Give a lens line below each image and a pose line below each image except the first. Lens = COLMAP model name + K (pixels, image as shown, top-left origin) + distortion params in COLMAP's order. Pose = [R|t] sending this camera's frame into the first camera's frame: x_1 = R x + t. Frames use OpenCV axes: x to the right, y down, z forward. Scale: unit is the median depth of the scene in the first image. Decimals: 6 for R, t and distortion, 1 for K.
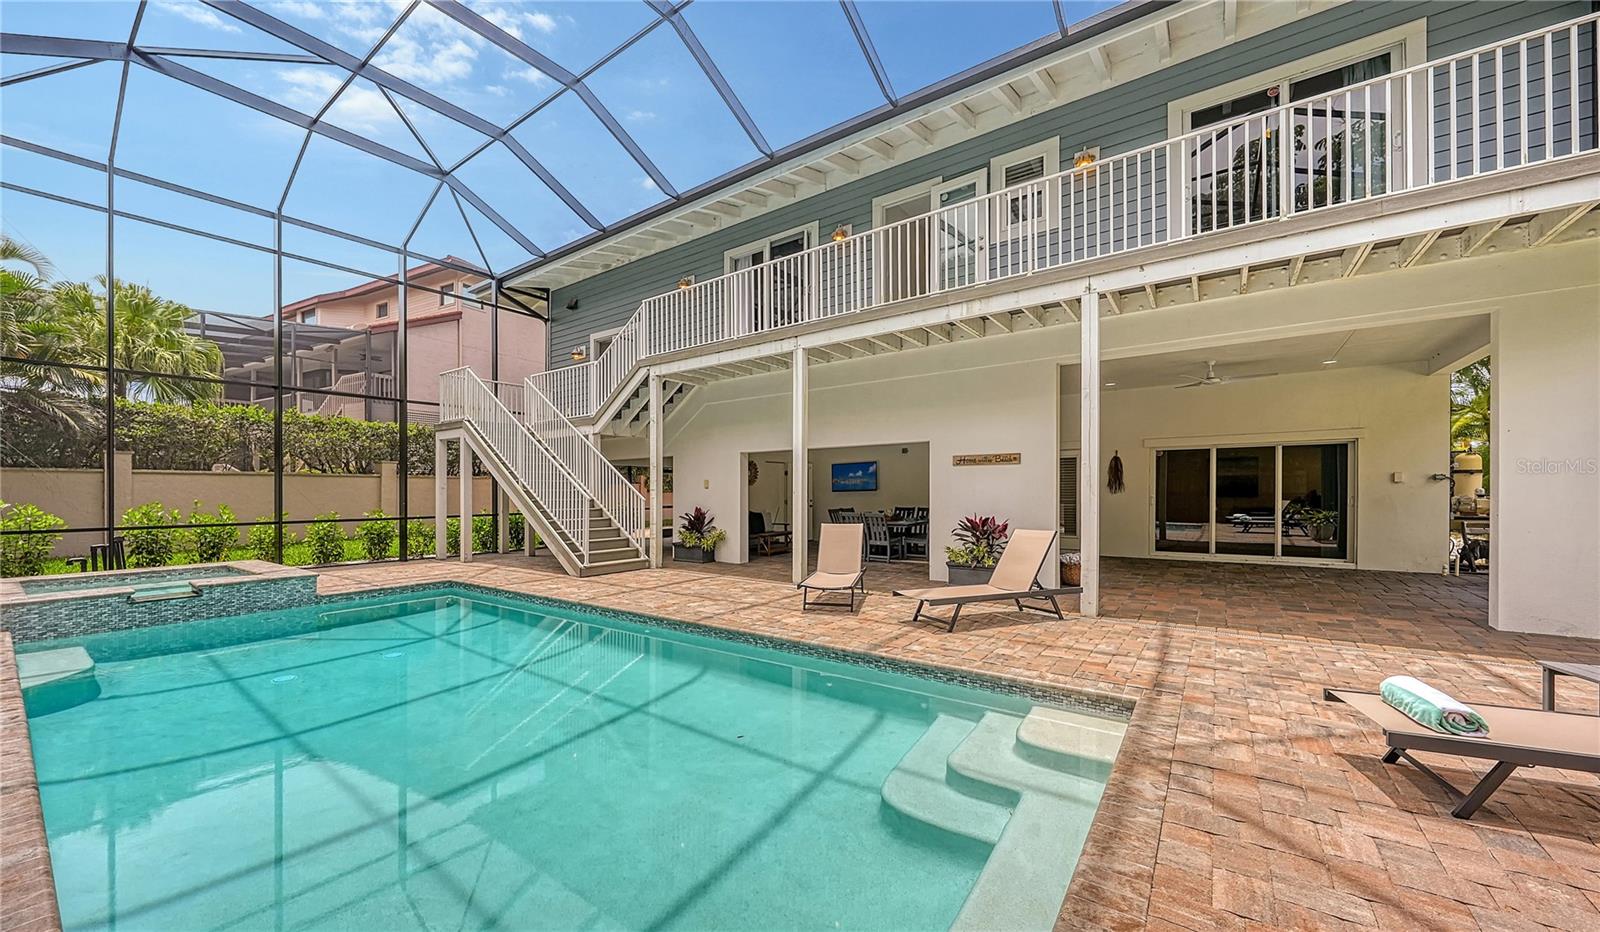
lens RADIAL K [[592.9, 0, 786.8], [0, 592.9, 479.6], [0, 0, 1]] dist [-0.001611, -0.000084]
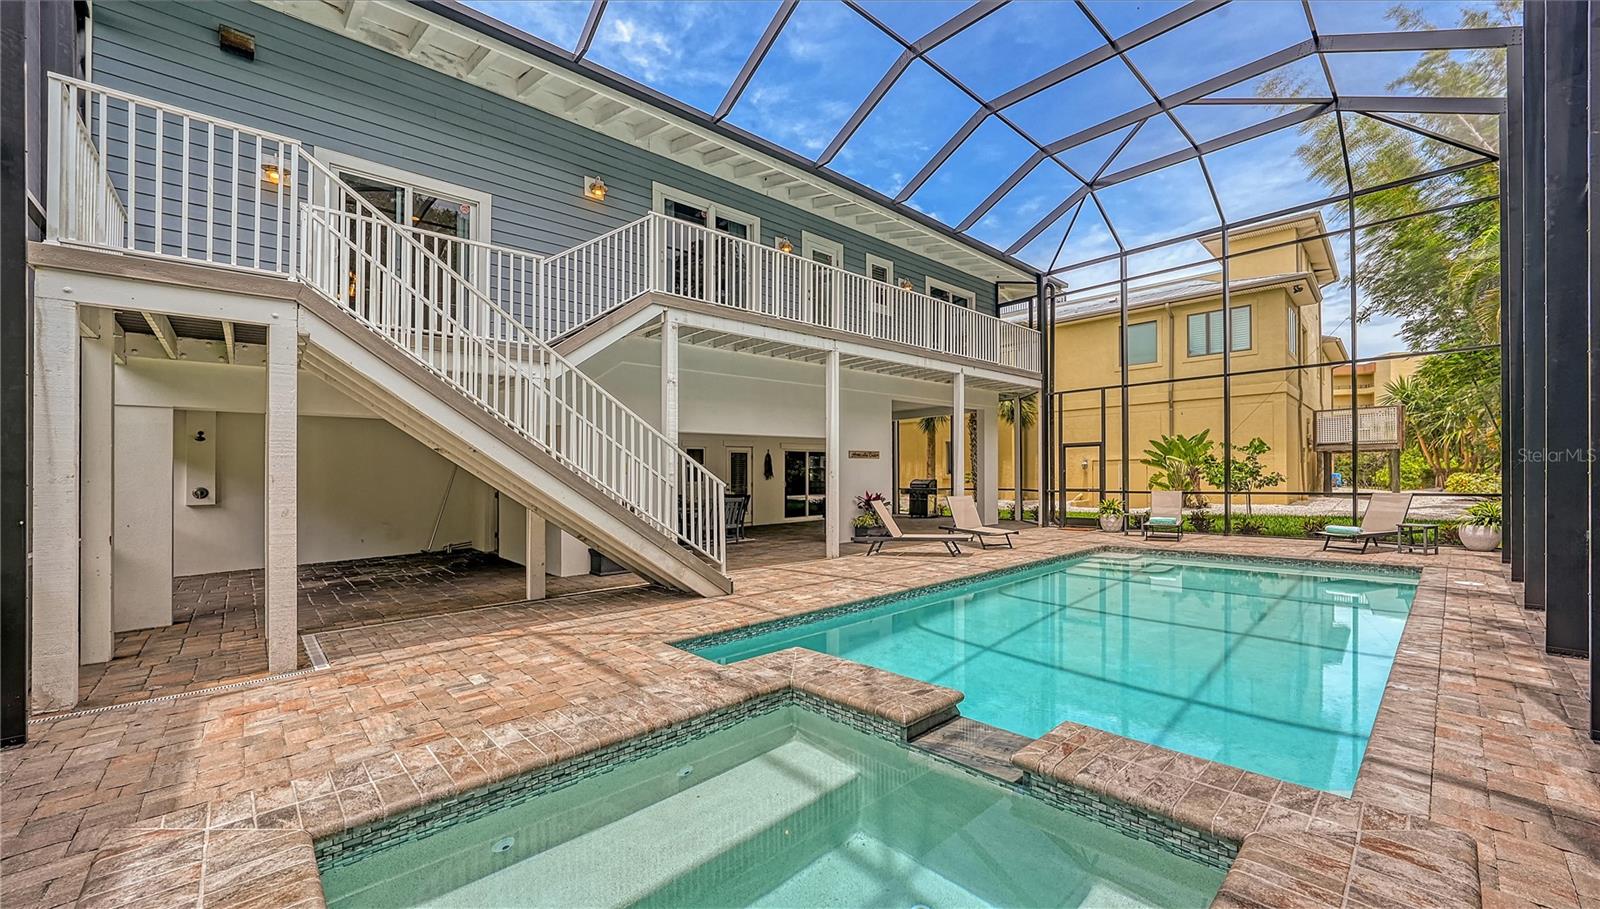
lens RADIAL K [[615.5, 0, 789.0], [0, 615.5, 463.5], [0, 0, 1]] dist [-0.018566, 0.000100]
pose [[0.194166, 0.023971, 0.980676, -1.040694], [-0.002890, 0.999711, -0.023864, 0.022088], [-0.980964, 0.001799, 0.194180, 0.775364]]
